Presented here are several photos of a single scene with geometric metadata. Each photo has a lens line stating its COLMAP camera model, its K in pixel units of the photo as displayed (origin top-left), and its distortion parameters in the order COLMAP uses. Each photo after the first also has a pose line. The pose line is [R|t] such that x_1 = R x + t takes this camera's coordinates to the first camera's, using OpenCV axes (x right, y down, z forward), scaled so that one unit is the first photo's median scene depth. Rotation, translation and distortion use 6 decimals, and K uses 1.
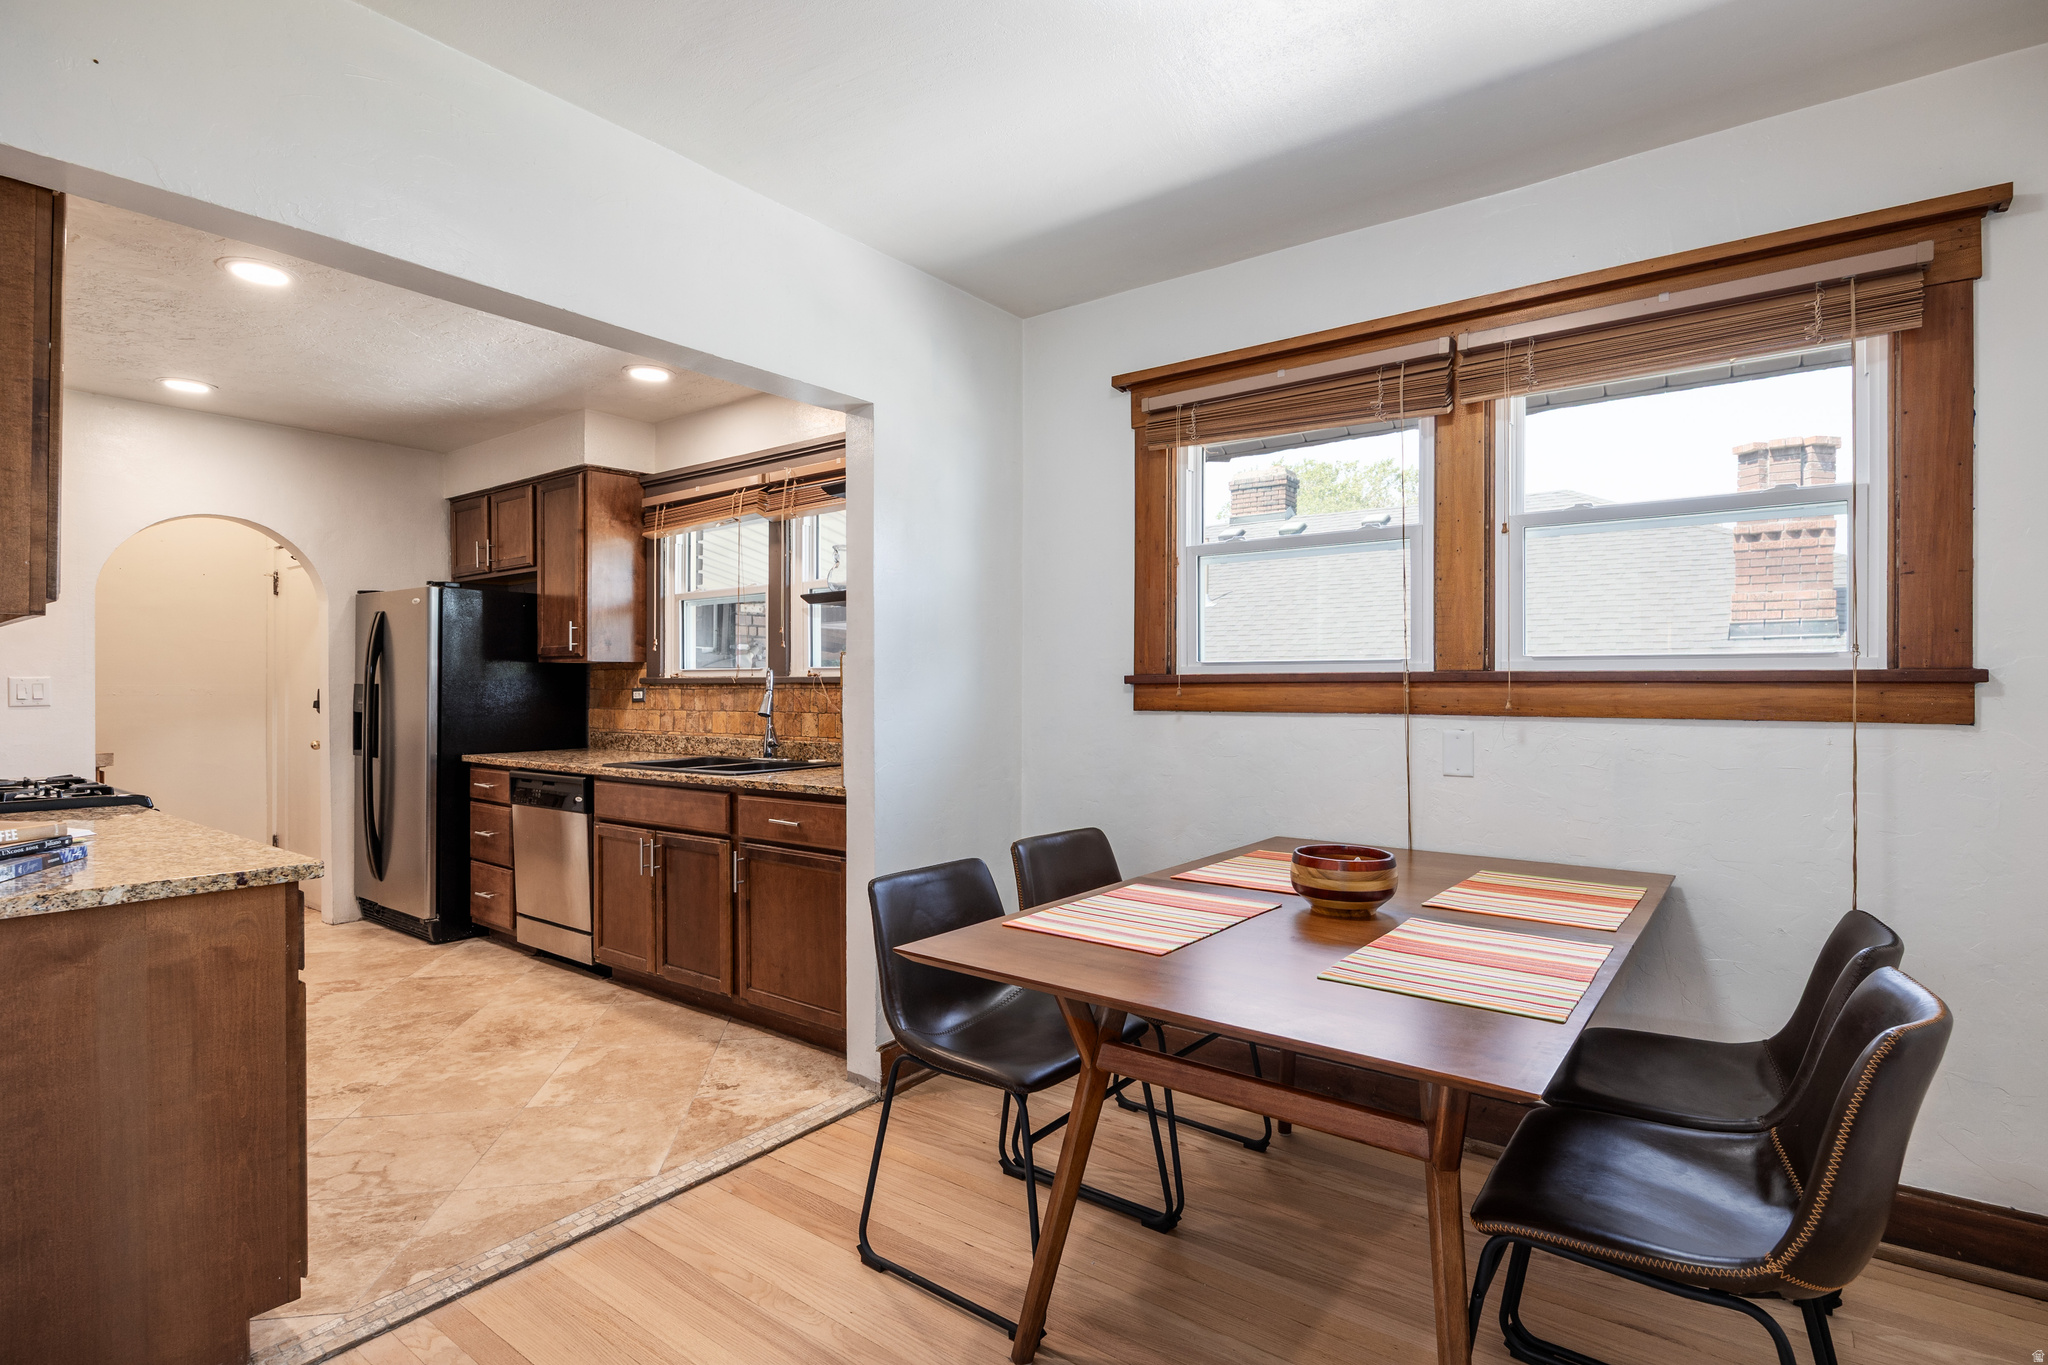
lens RADIAL K [[1013.7, 0, 1063.5], [0, 1013.7, 684.6], [0, 0, 1]] dist [-0.006093, 0.000181]
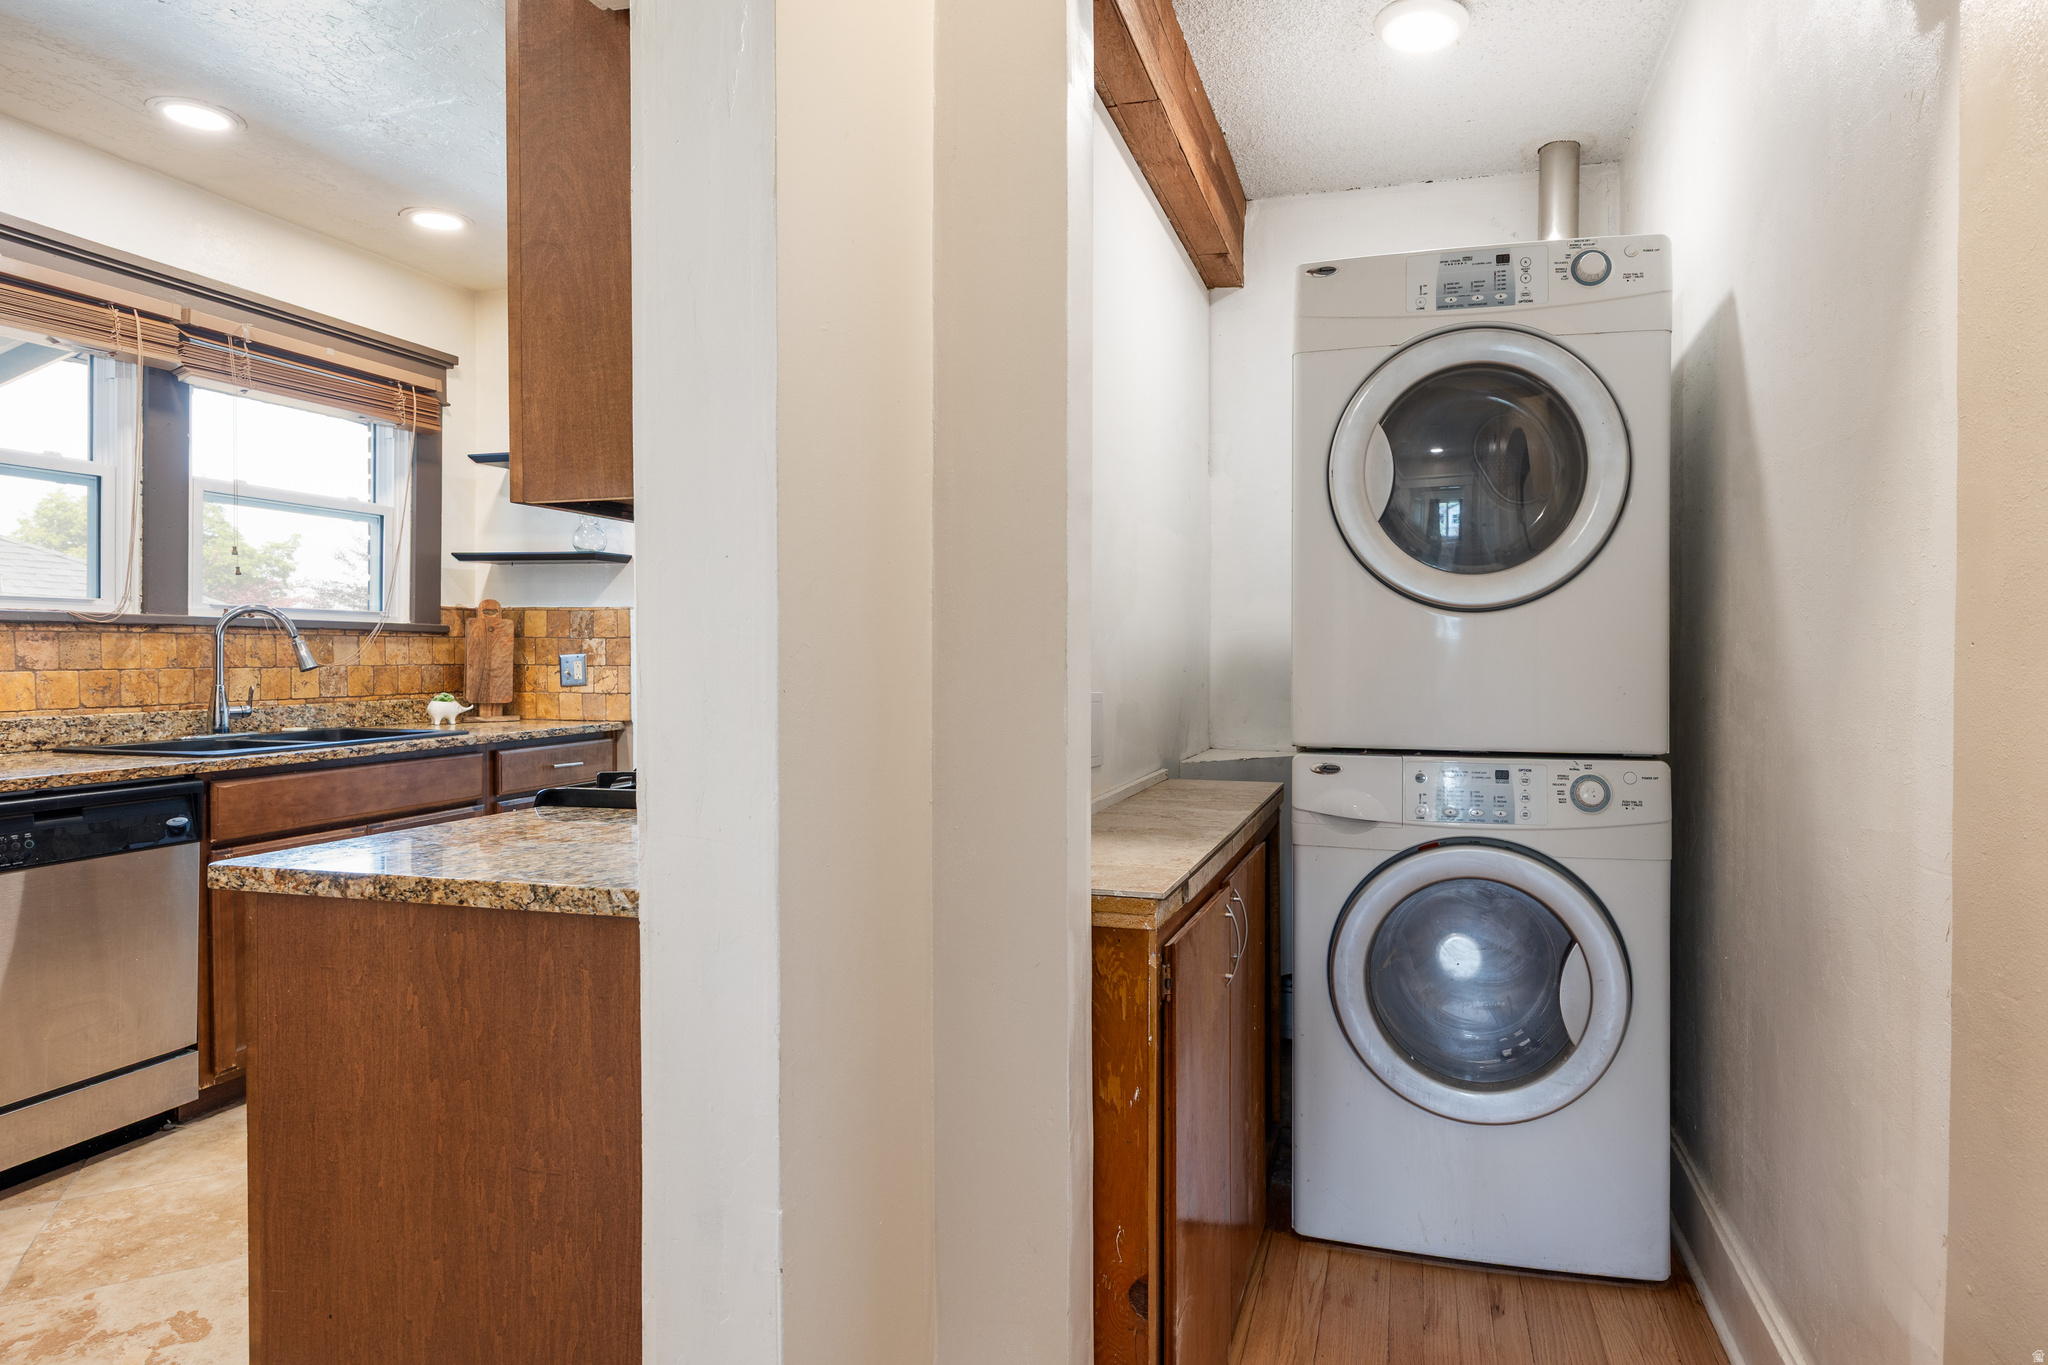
lens RADIAL K [[1168.2, 0, 1072.6], [0, 1168.2, 661.9], [0, 0, 1]] dist [-0.018158, 0.001357]
pose [[-0.351690, -0.006416, 0.936094, -1.181857], [-0.002399, 0.999979, 0.005952, 0.016890], [-0.936113, -0.000152, -0.351698, 0.705927]]
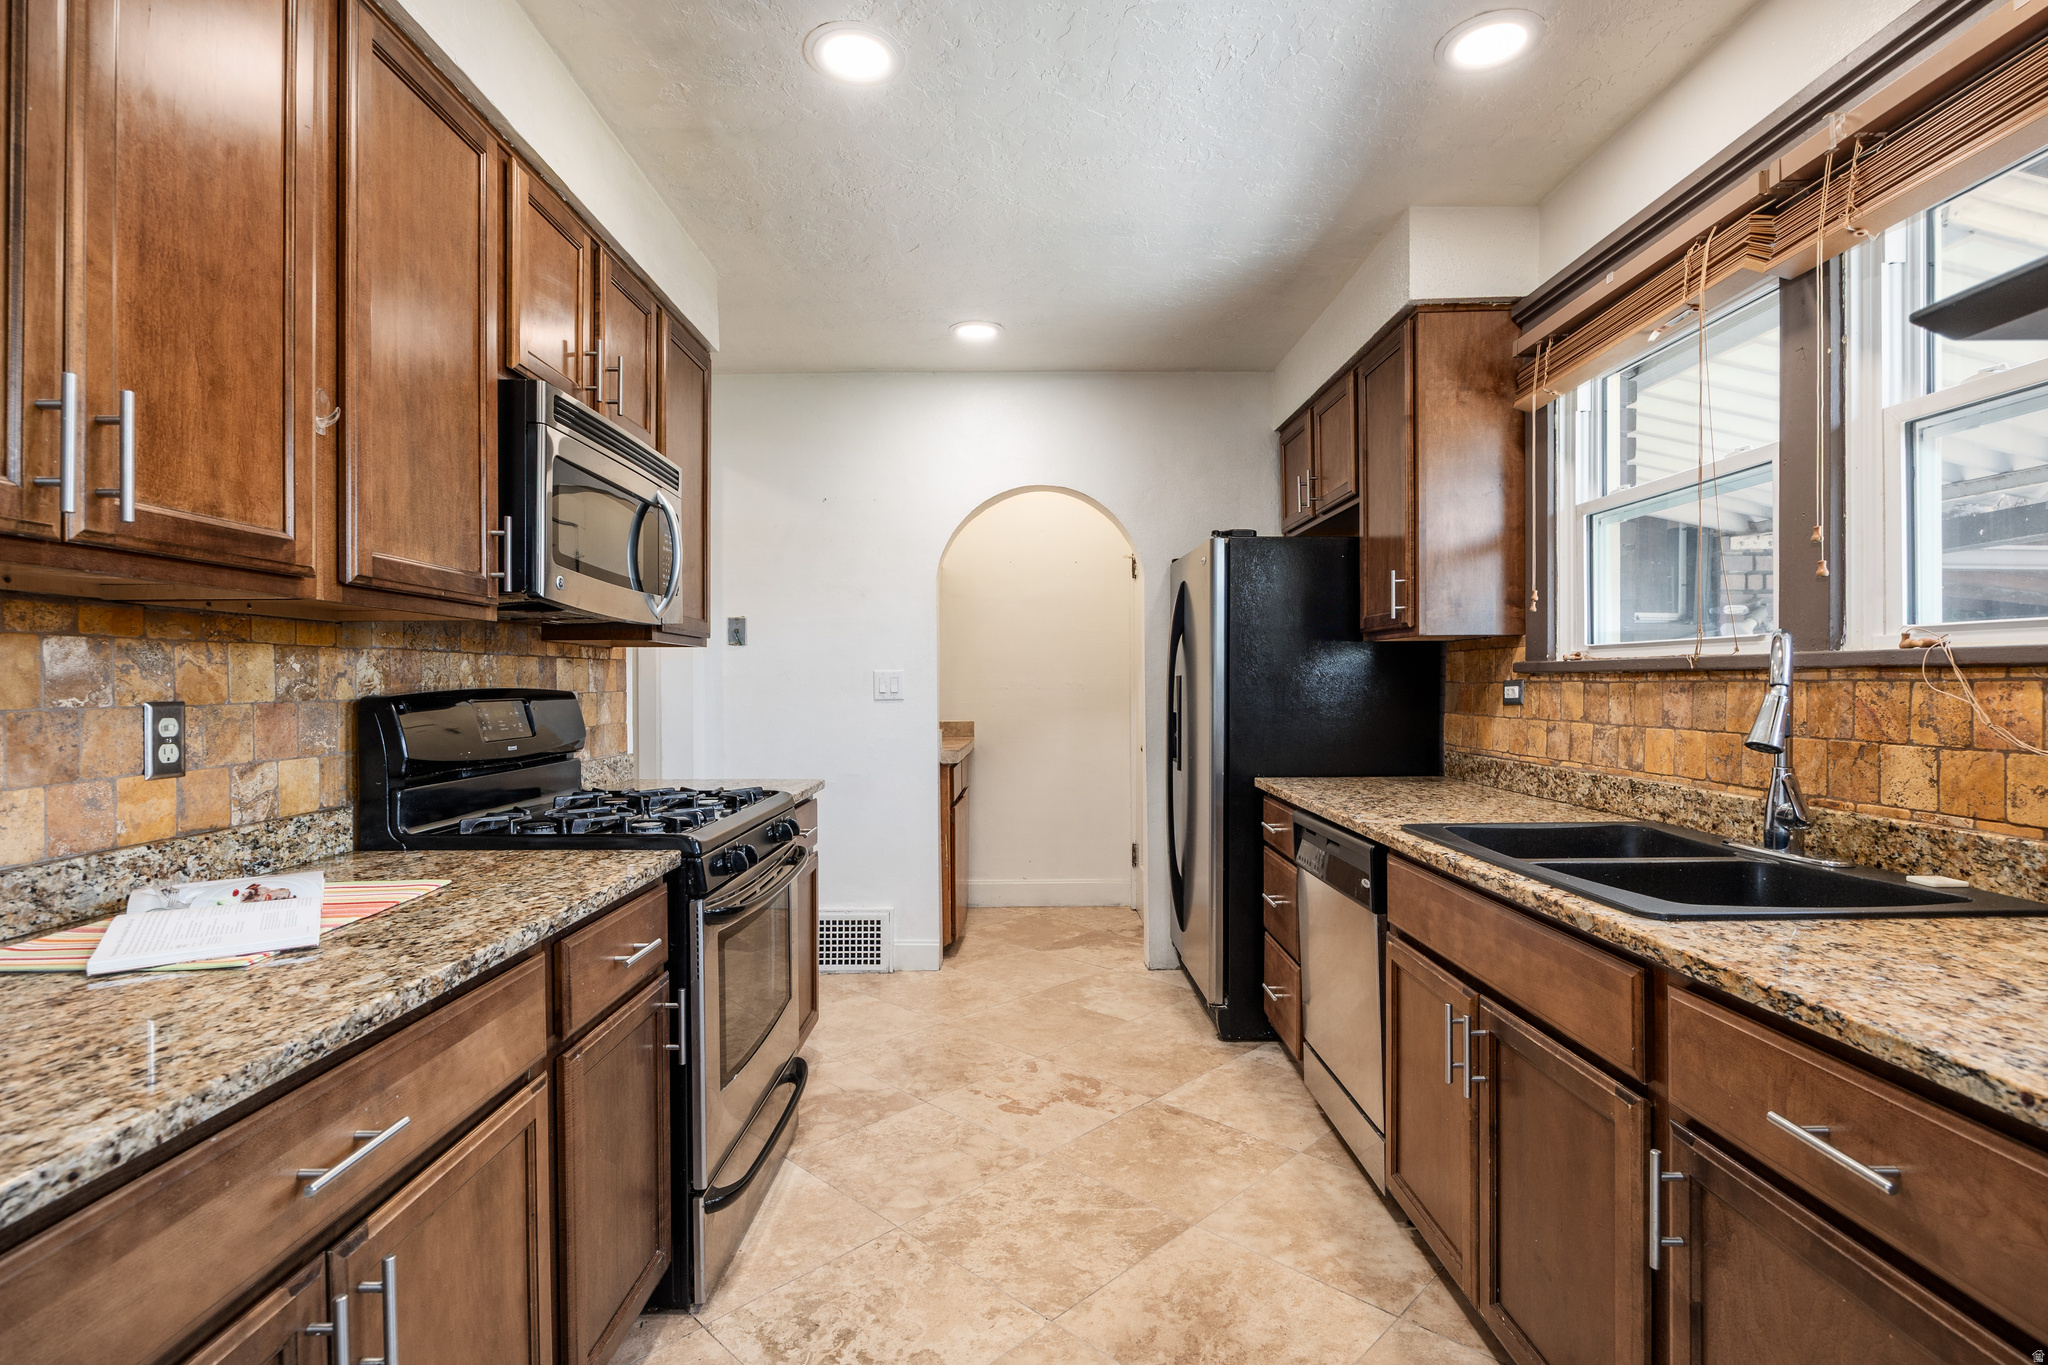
lens RADIAL K [[1013.7, 0, 1027.1], [0, 1013.7, 688.8], [0, 0, 1]] dist [-0.006093, 0.000181]
pose [[0.596164, 0.003535, -0.802855, -0.138408], [0.005623, 0.999947, 0.008578, 0.002134], [0.802843, -0.009628, 0.596113, 0.491413]]
